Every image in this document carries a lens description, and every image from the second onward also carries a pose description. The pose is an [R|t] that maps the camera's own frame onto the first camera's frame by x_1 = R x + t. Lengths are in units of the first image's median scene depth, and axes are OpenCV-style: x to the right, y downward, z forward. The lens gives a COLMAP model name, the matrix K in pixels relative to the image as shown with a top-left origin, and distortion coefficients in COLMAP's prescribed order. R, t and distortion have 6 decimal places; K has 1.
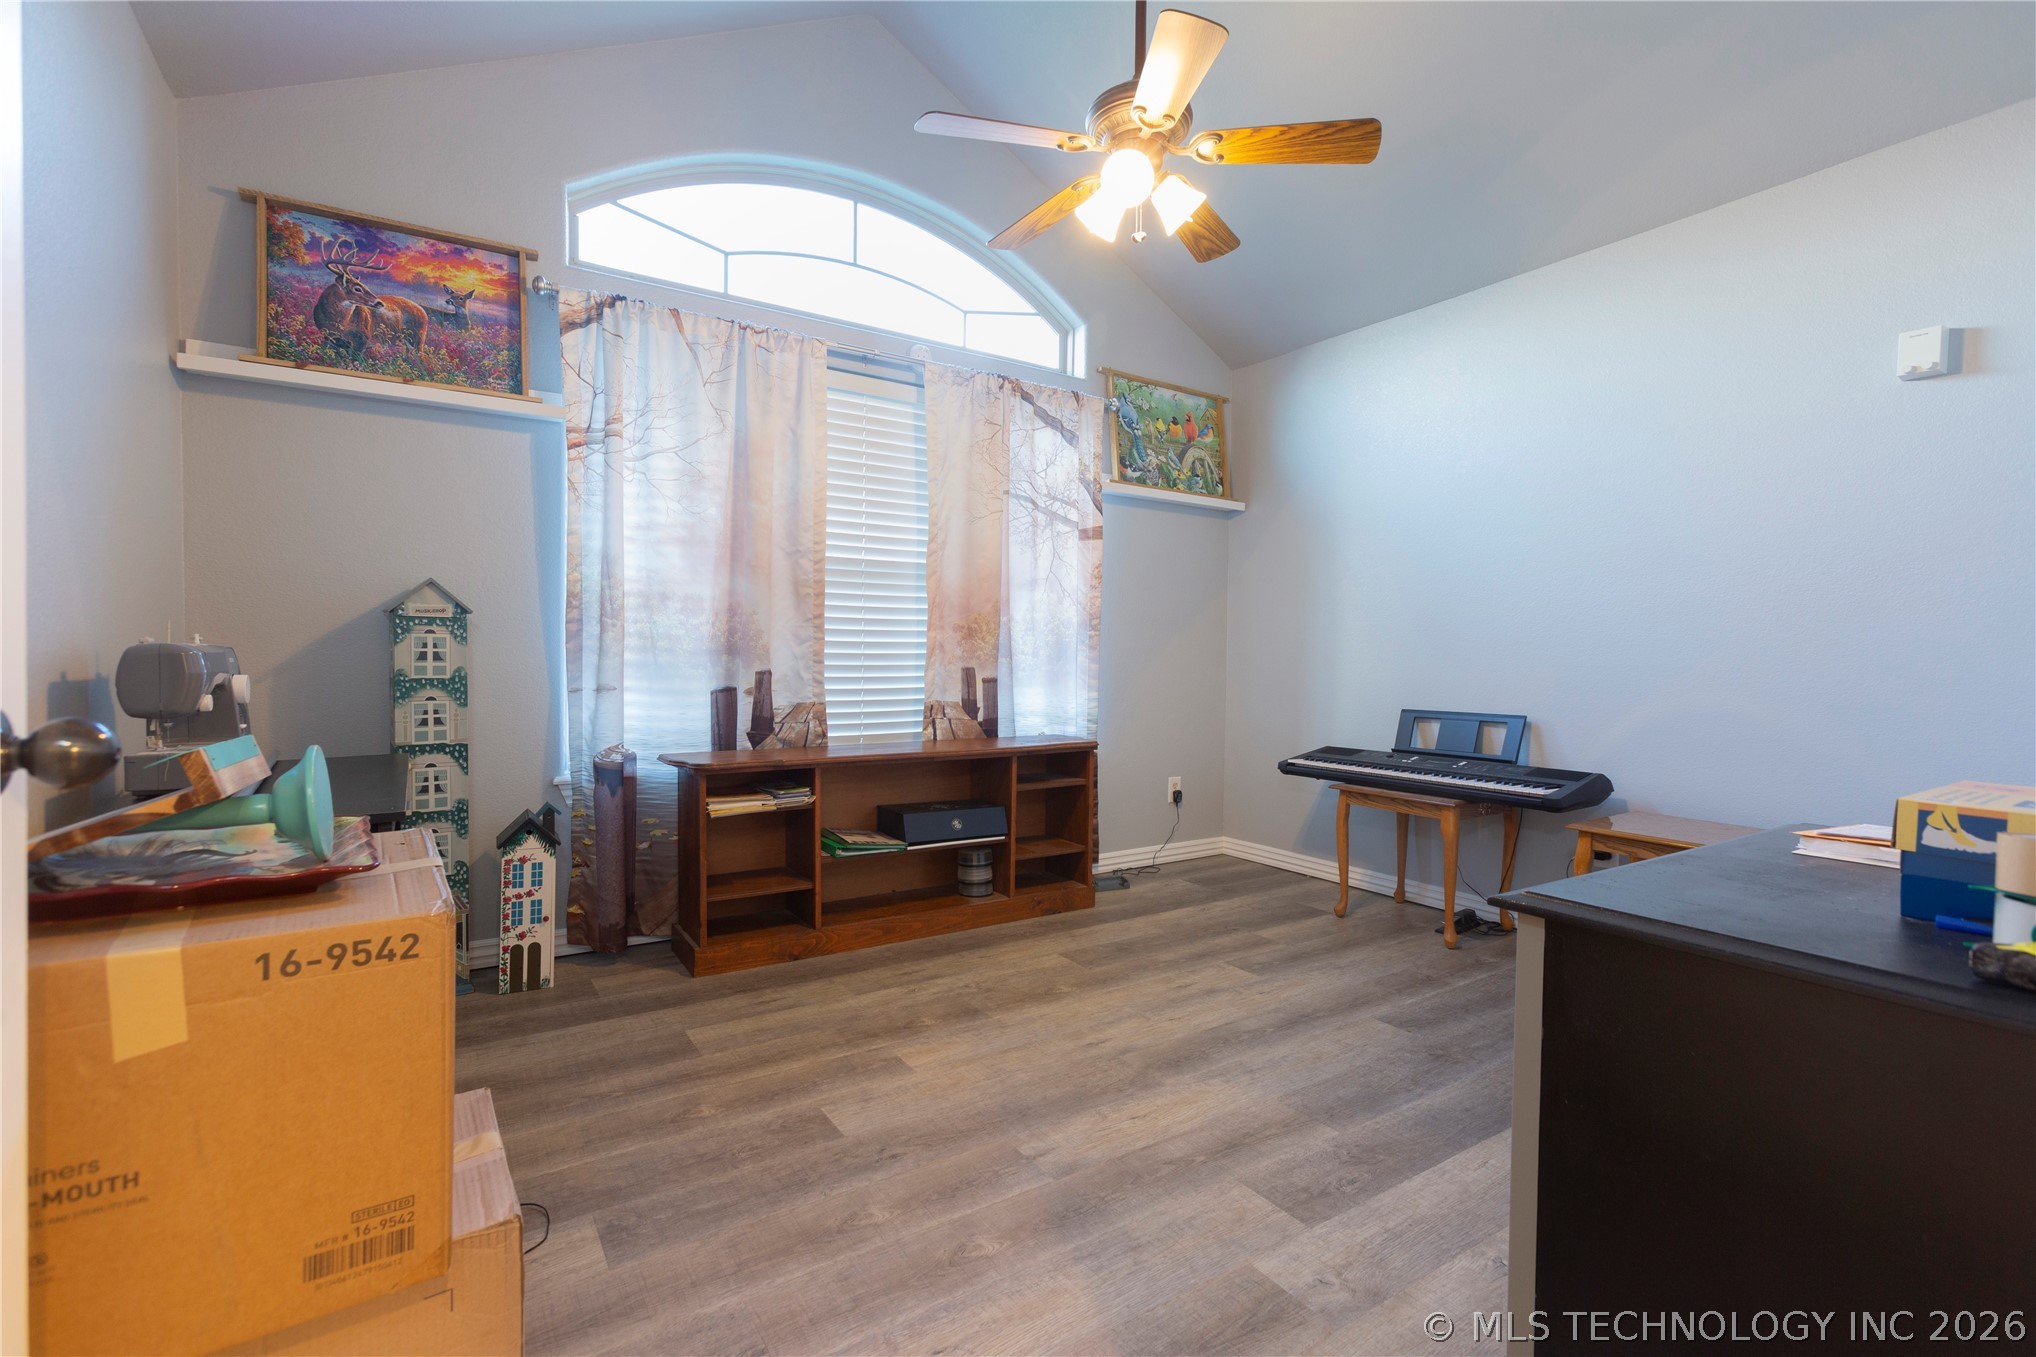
lens RADIAL K [[894.7, 0, 1010.9], [0, 894.7, 671.0], [0, 0, 1]] dist [-0.022927, 0.015158]
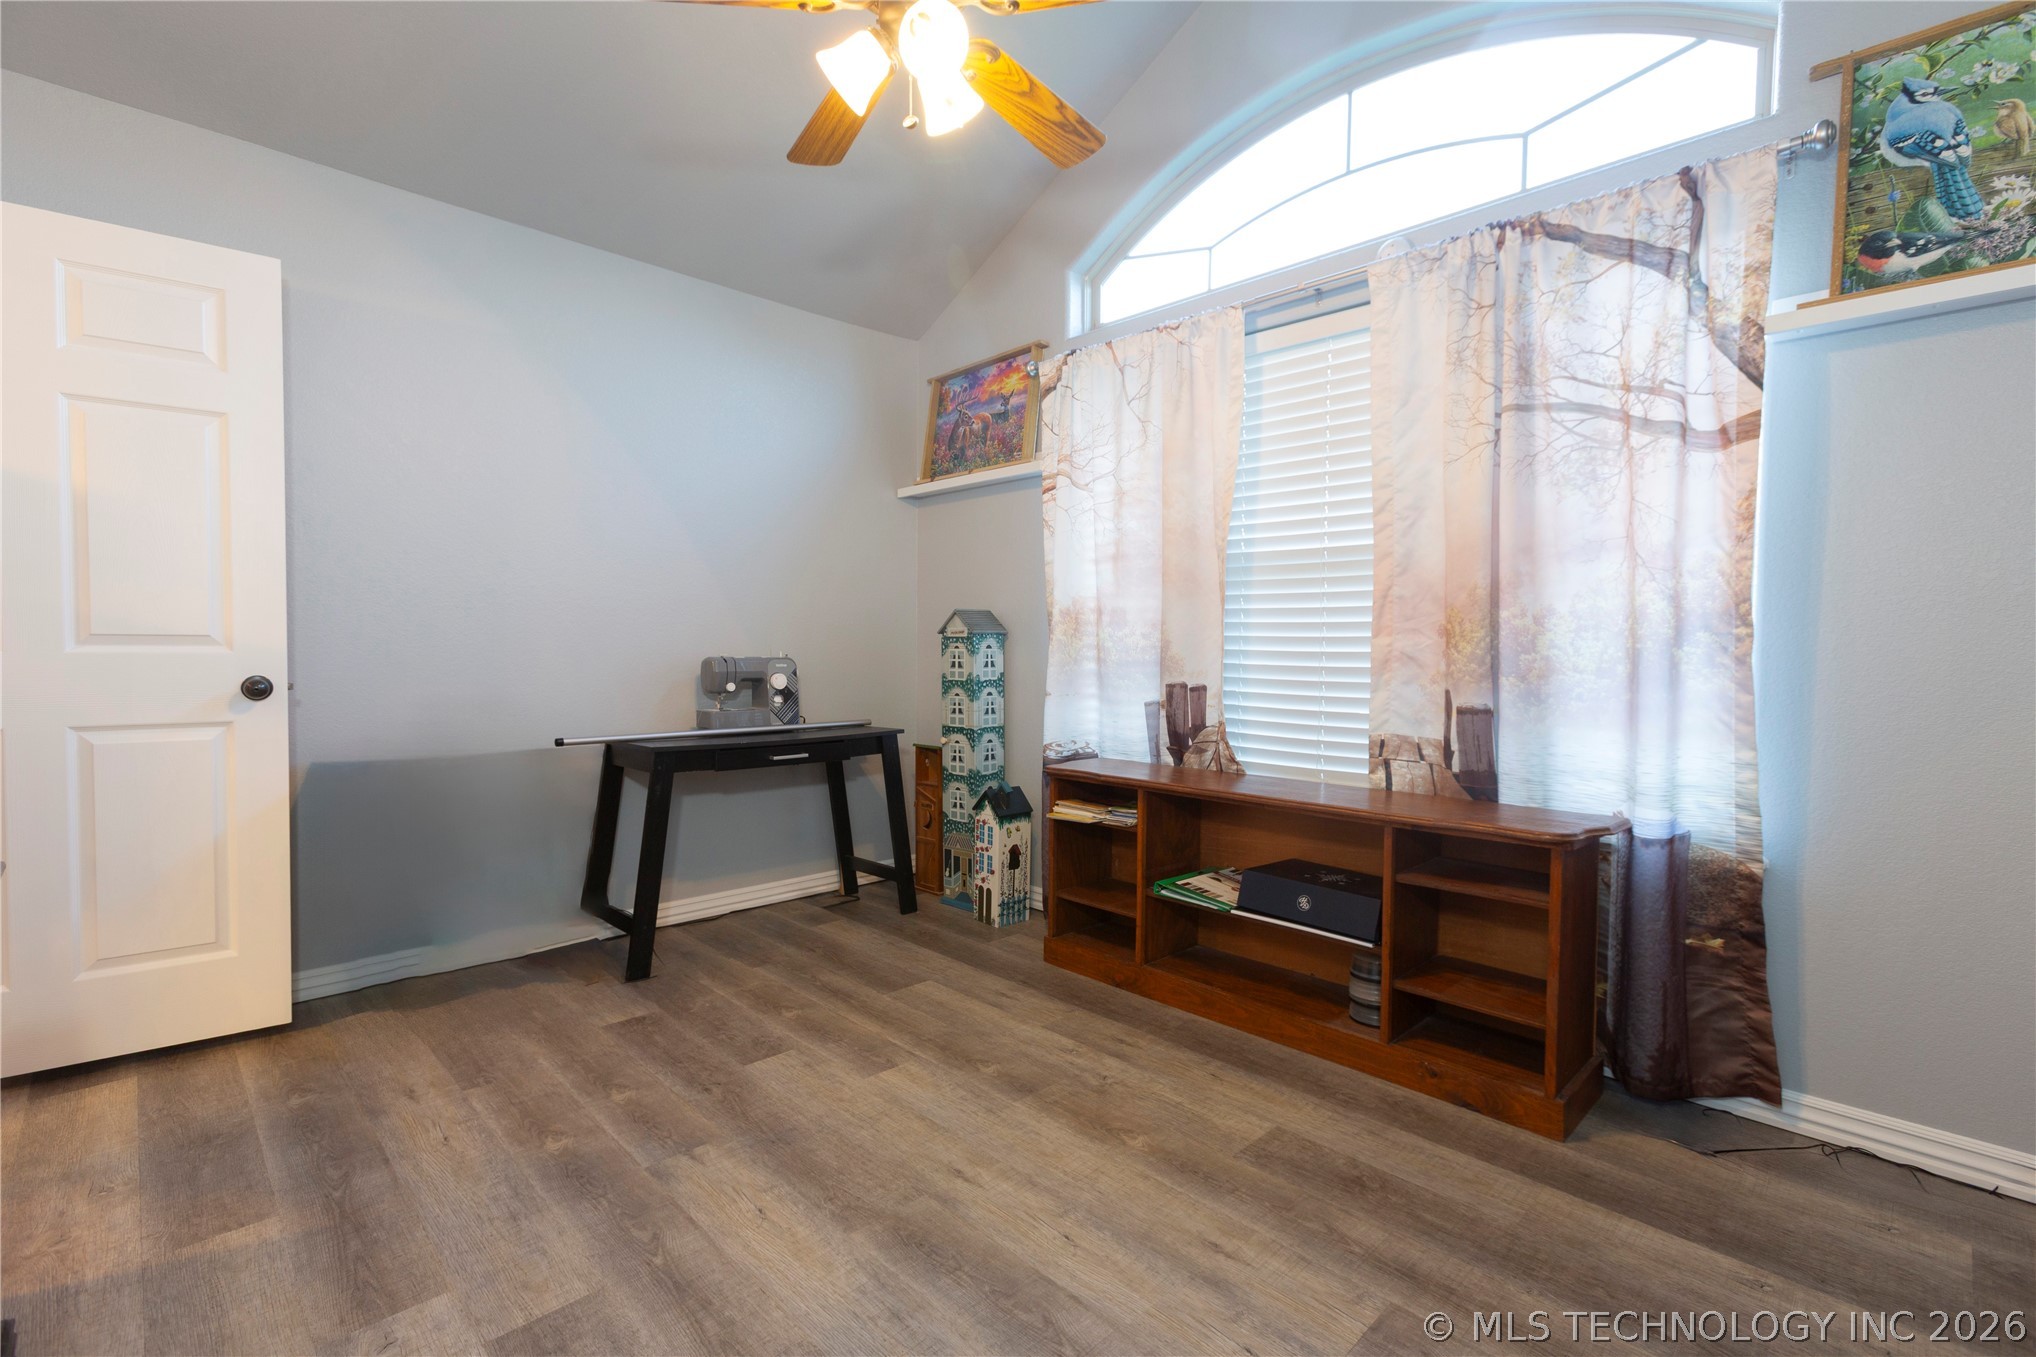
lens RADIAL K [[894.7, 0, 1010.9], [0, 894.7, 671.0], [0, 0, 1]] dist [-0.022927, 0.015158]
pose [[0.213630, 0.014229, -0.976811, 0.699090], [-0.026954, 0.999599, 0.008666, -0.019421], [0.976543, 0.024478, 0.213928, 0.717783]]
